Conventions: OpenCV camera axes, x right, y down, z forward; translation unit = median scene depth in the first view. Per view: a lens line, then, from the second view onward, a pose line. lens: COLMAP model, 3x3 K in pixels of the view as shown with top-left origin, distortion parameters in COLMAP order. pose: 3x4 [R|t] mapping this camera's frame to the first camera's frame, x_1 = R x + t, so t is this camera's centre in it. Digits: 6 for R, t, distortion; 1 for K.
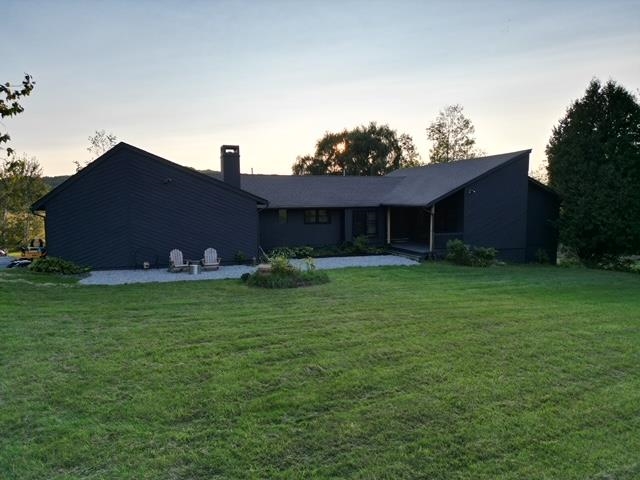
lens RADIAL K [[447.9, 0, 320.0], [0, 447.9, 240.0], [0, 0, 1]] dist [0.072612, -0.073315]
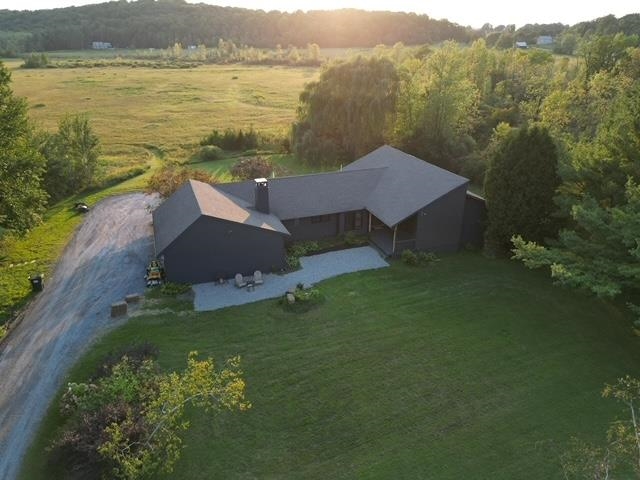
lens RADIAL K [[447.9, 0, 320.0], [0, 447.9, 240.0], [0, 0, 1]] dist [0.072612, -0.073315]
pose [[0.999896, 0.012578, -0.007013, 0.003863], [-0.009604, 0.945307, 0.326039, -0.512297], [0.010731, -0.325938, 0.945330, -0.447231]]
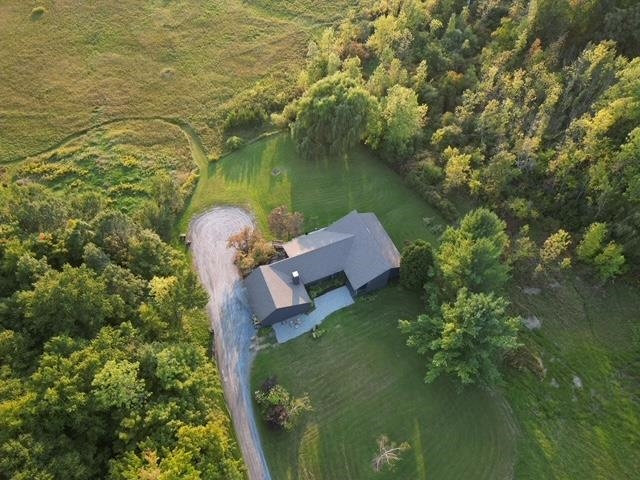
lens RADIAL K [[447.9, 0, 320.0], [0, 447.9, 240.0], [0, 0, 1]] dist [0.072612, -0.073315]
pose [[0.999223, -0.032303, 0.022586, -0.095168], [0.004313, 0.659185, 0.751968, -2.856412], [-0.039179, -0.751286, 0.658812, -0.937156]]
